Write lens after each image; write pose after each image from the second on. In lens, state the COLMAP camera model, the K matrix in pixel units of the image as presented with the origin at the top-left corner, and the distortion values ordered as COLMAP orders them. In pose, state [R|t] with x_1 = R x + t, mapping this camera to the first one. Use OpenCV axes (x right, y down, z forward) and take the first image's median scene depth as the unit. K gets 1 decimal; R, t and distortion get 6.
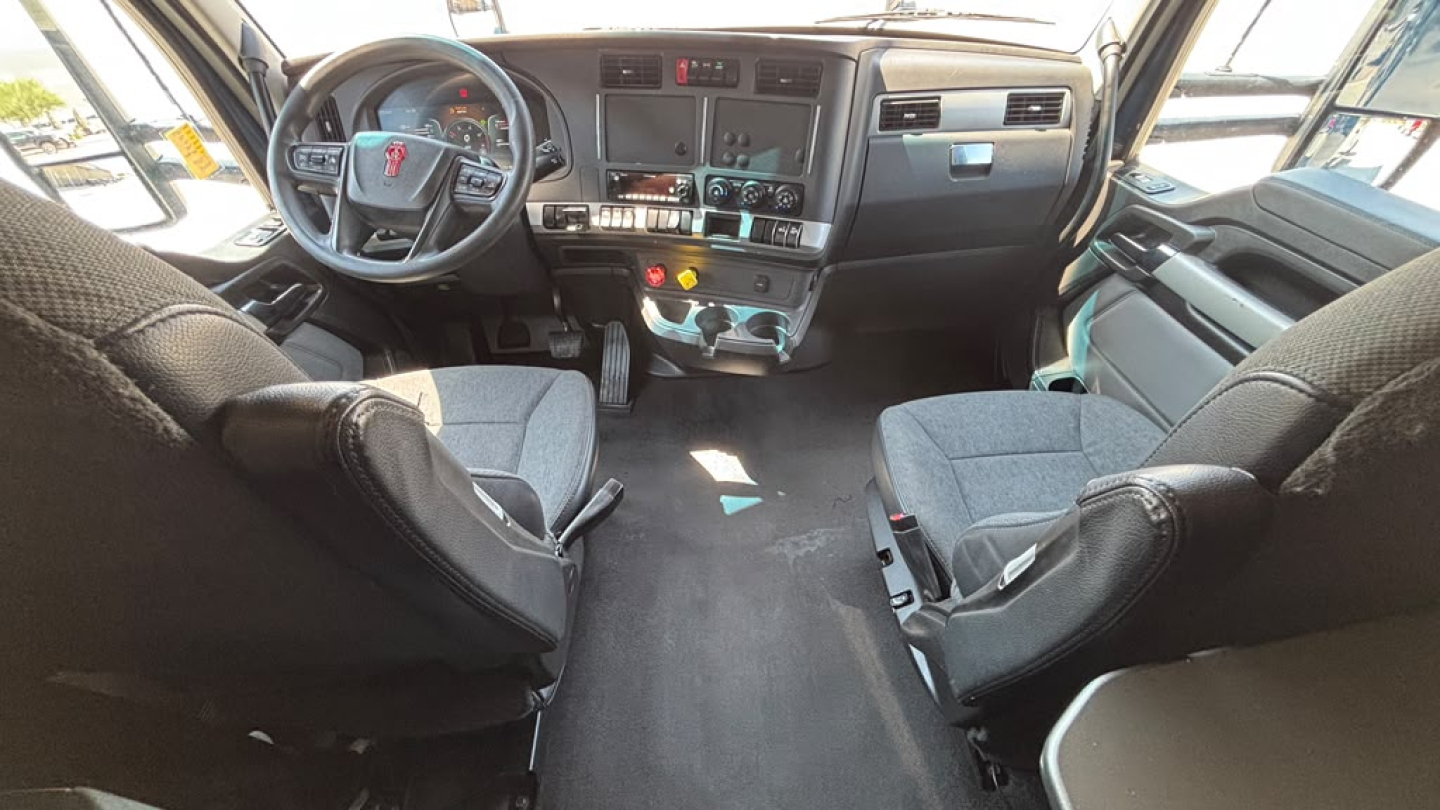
lens RADIAL K [[591.8, 0, 716.5], [0, 591.8, 404.6], [0, 0, 1]] dist [0.002926, 0.000267]
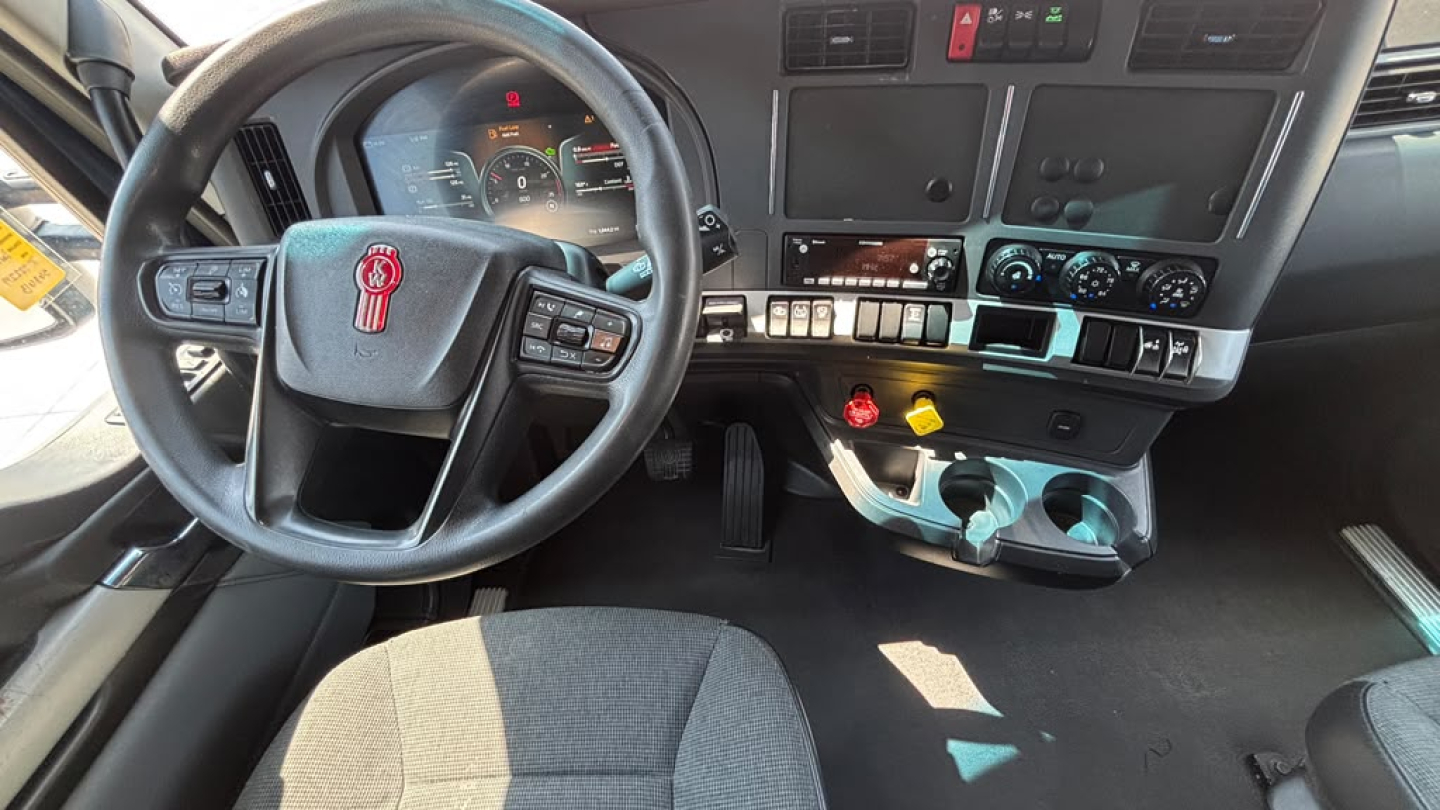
lens RADIAL K [[589.4, 0, 716.6], [0, 589.4, 399.5], [0, 0, 1]] dist [0.009301, -0.004399]
pose [[0.998013, -0.027548, -0.056662, -0.223909], [0.030163, 0.998494, 0.045817, -0.278442], [0.055314, -0.047435, 0.997342, 0.471878]]
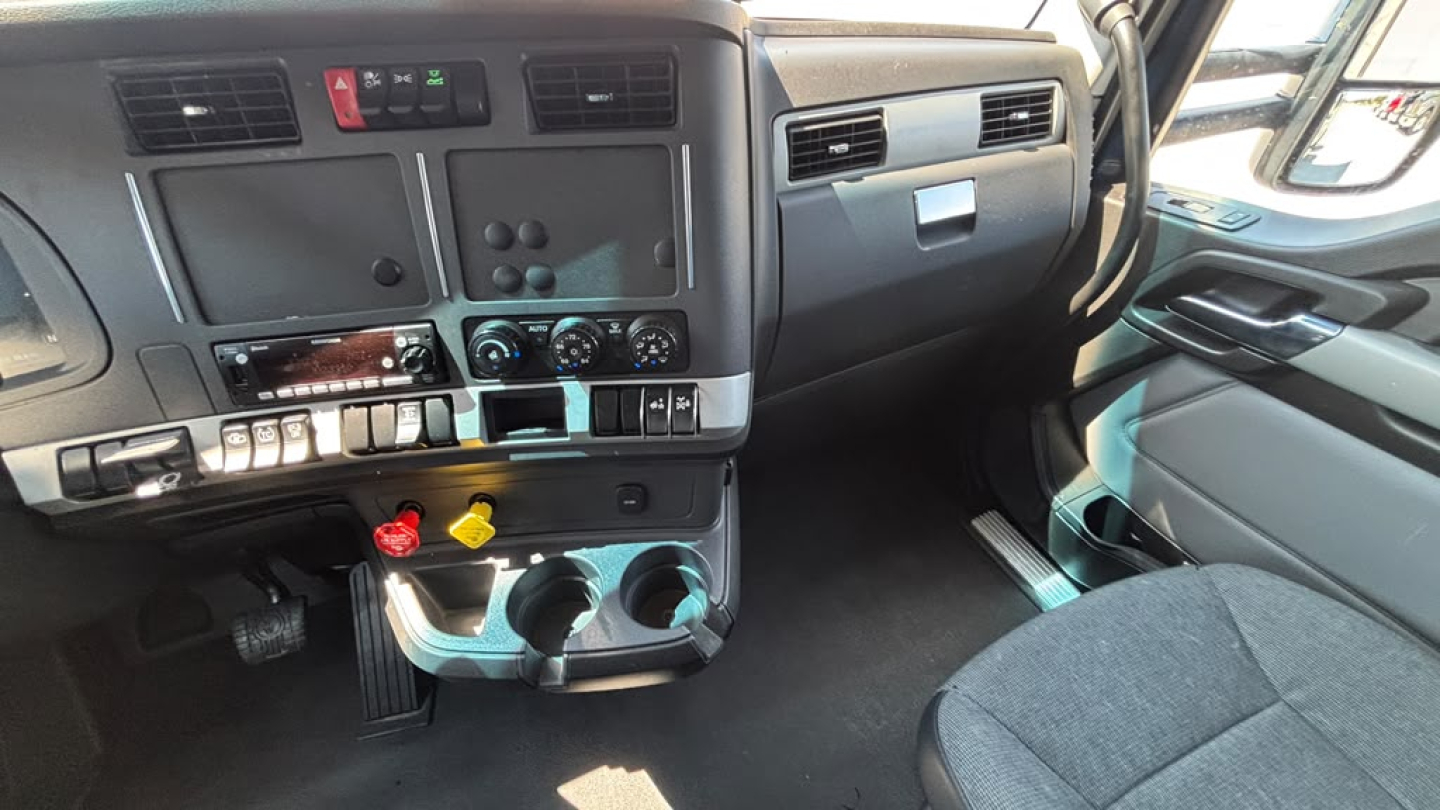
lens RADIAL K [[589.4, 0, 716.6], [0, 589.4, 399.5], [0, 0, 1]] dist [0.009301, -0.004399]
pose [[0.944084, -0.206656, 0.256903, 0.036131], [0.225991, 0.972954, -0.047831, -0.261634], [-0.240071, 0.103214, 0.965253, 0.525783]]
